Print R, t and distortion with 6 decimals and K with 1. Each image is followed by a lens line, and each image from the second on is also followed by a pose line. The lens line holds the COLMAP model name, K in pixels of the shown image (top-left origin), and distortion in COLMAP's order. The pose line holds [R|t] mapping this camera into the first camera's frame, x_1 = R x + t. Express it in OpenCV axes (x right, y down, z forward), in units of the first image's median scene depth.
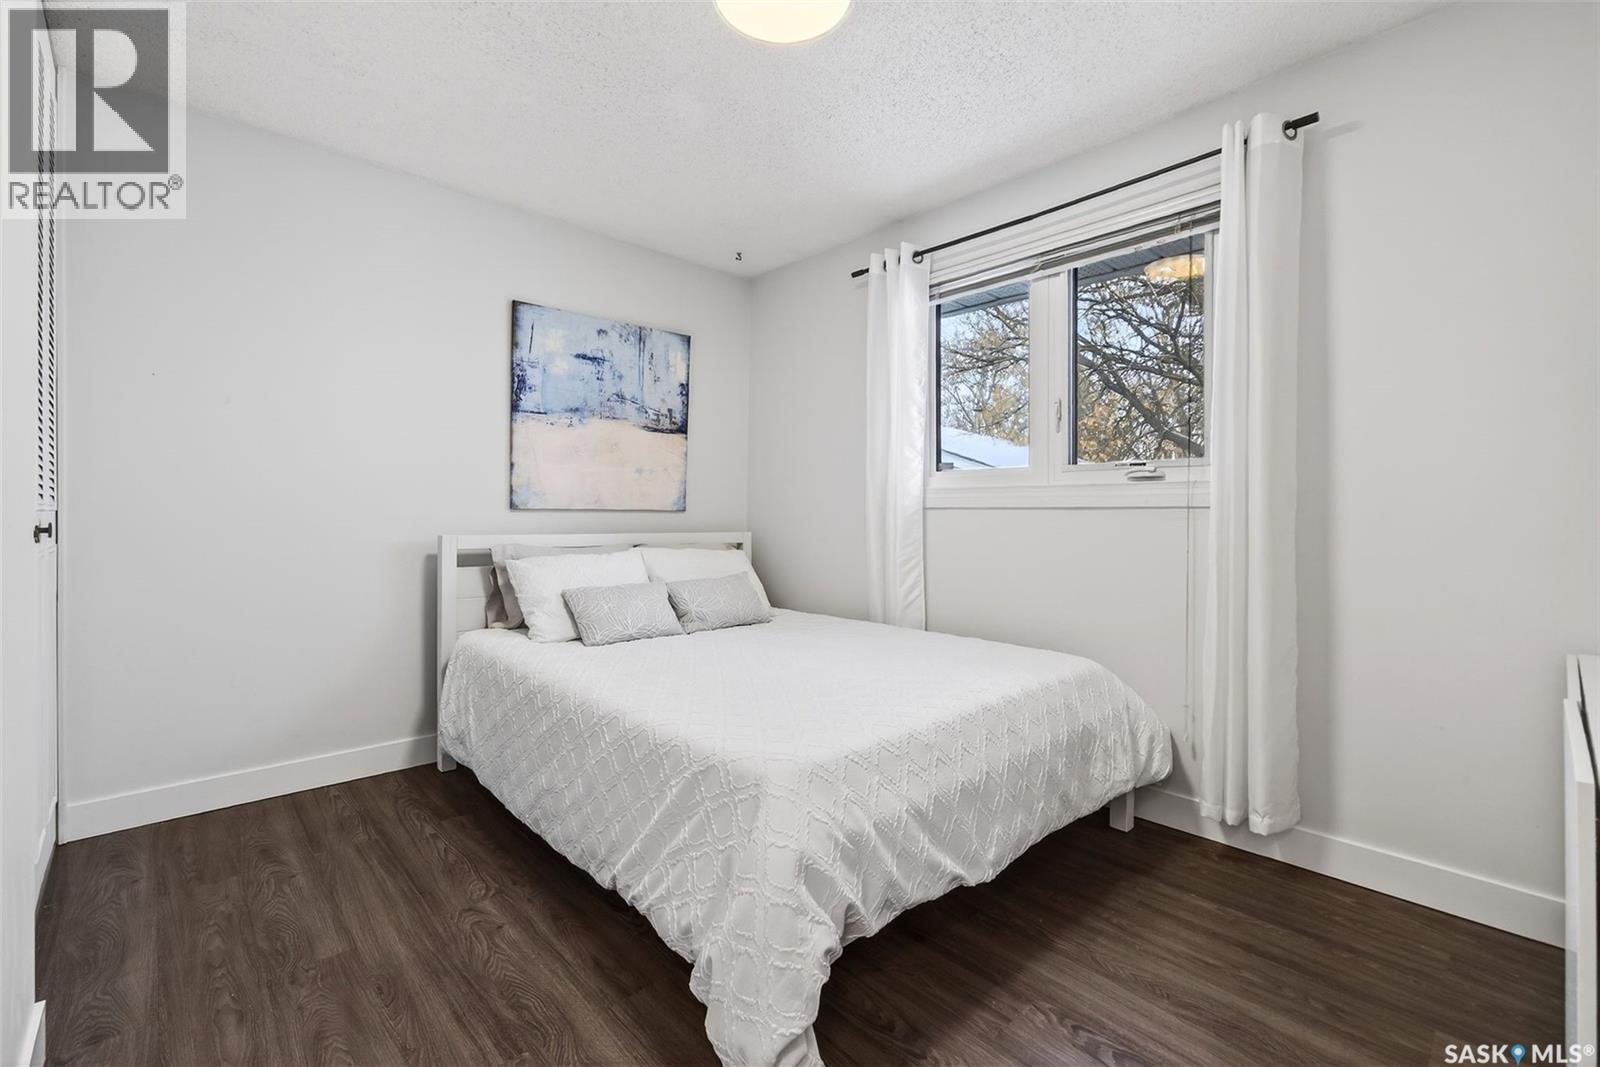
lens RADIAL K [[698.0, 0, 804.4], [0, 698.0, 542.6], [0, 0, 1]] dist [-0.001108, -0.000141]
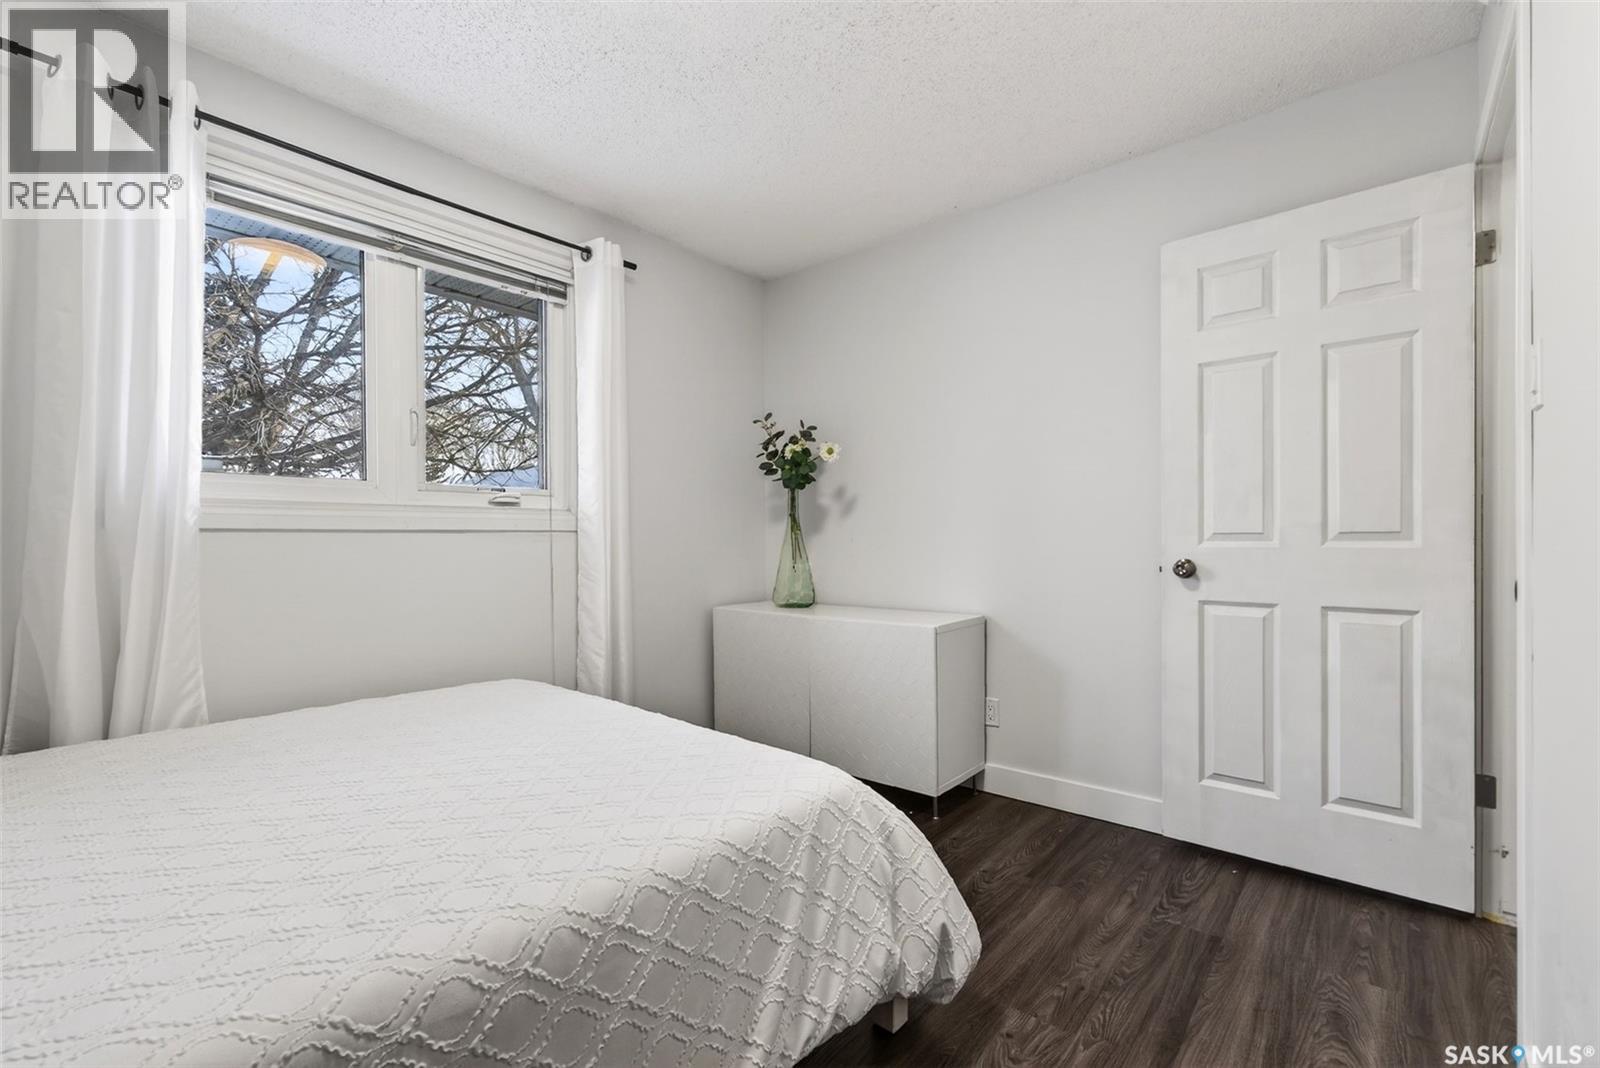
lens RADIAL K [[698.0, 0, 804.4], [0, 698.0, 543.1], [0, 0, 1]] dist [-0.001108, -0.000141]
pose [[-0.099277, 0.000123, 0.995060, -0.611512], [0.041433, 0.999133, 0.004010, -0.017905], [-0.994197, 0.041627, -0.099196, 0.656343]]
